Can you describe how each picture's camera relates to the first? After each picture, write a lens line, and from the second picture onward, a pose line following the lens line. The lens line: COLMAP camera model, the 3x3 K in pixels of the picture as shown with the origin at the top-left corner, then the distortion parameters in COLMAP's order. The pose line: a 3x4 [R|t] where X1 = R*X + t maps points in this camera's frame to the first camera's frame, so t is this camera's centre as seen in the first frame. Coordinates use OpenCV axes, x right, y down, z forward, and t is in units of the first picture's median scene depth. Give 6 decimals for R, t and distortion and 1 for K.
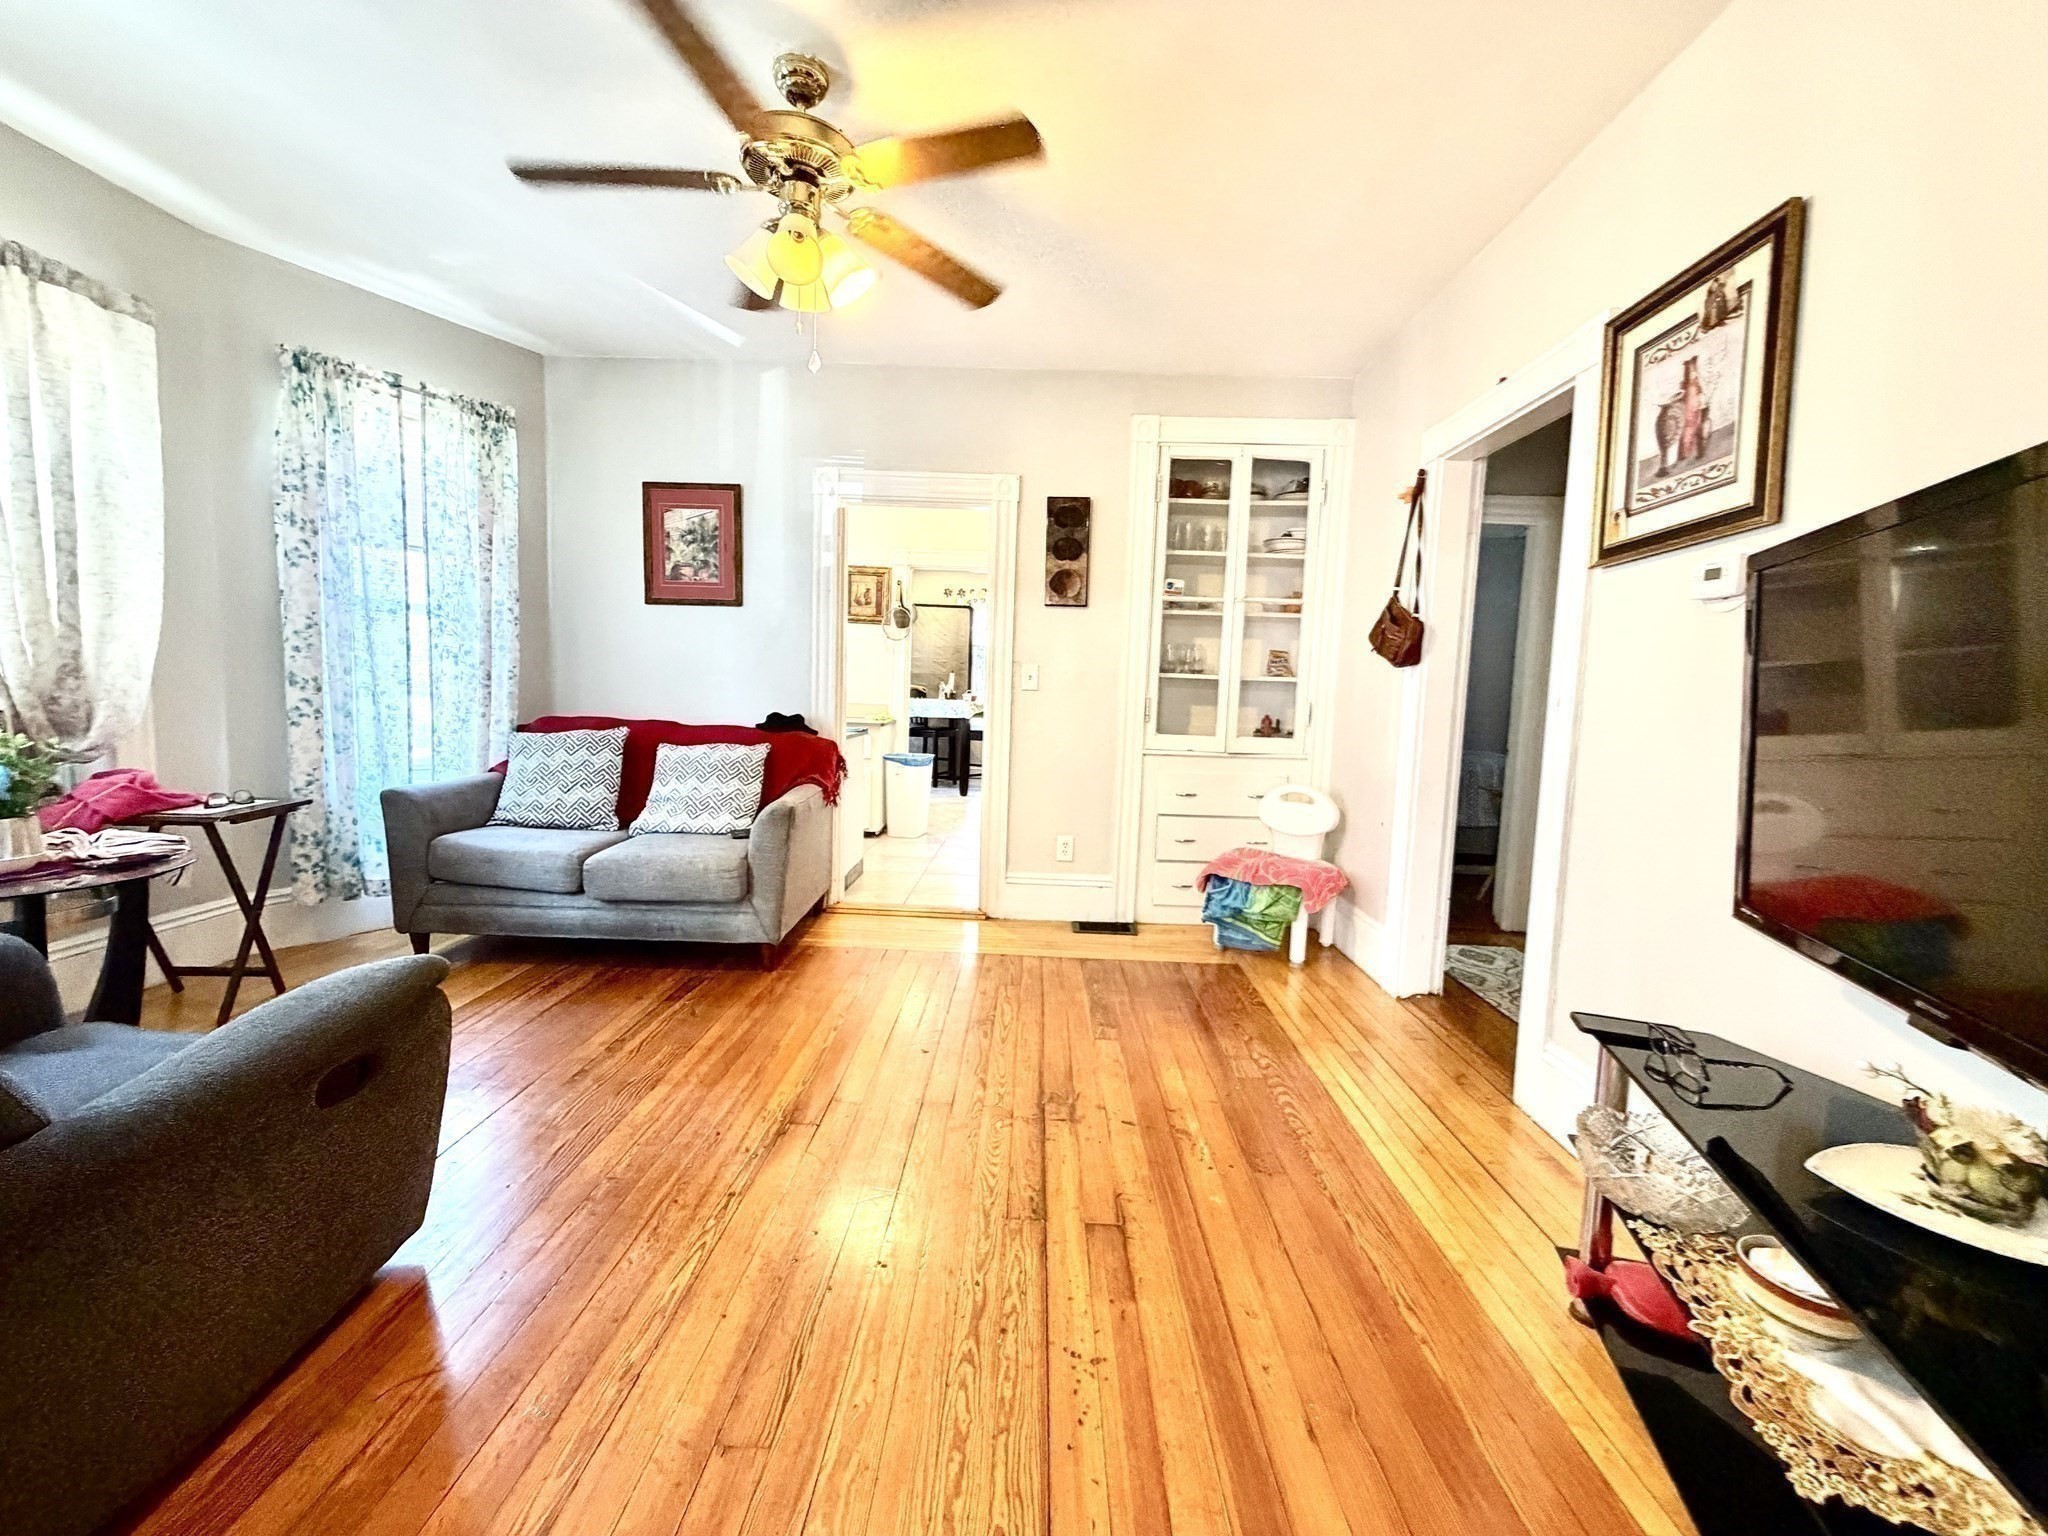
lens RADIAL K [[819.6, 0, 1021.2], [0, 819.6, 759.4], [0, 0, 1]] dist [-0.001667, -0.000016]
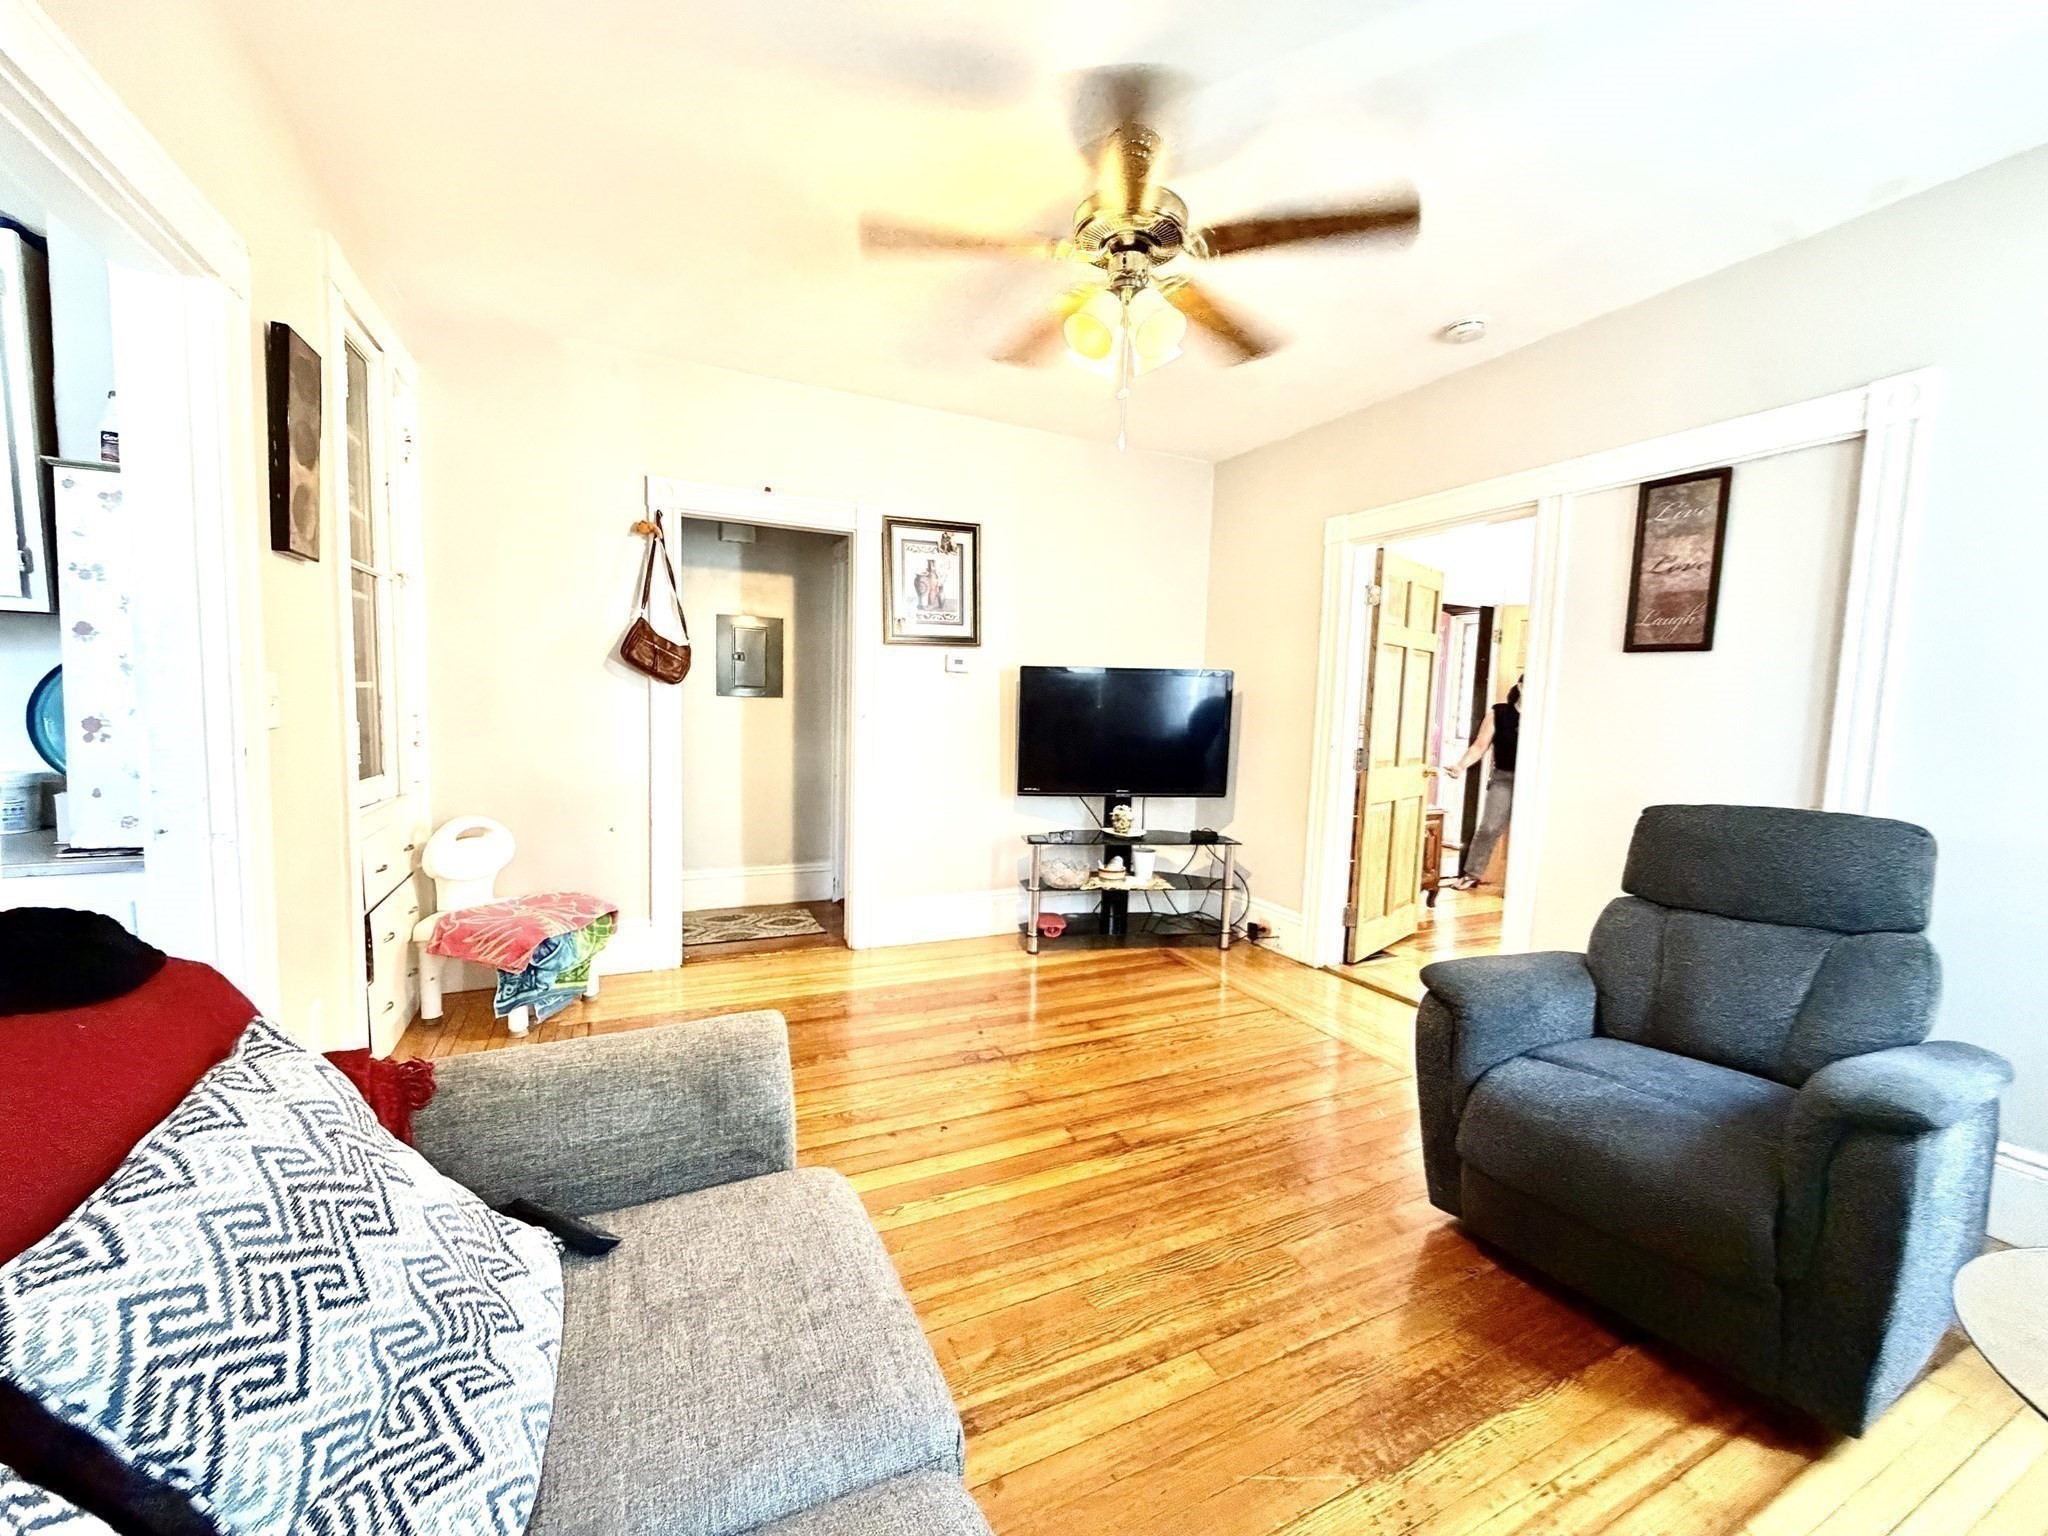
lens RADIAL K [[819.6, 0, 1019.3], [0, 819.6, 768.1], [0, 0, 1]] dist [-0.001667, -0.000016]
pose [[-0.457893, -0.117530, 0.881204, -1.208456], [0.030287, 0.988585, 0.147590, -0.234479], [-0.888491, 0.094269, -0.449107, 1.699305]]
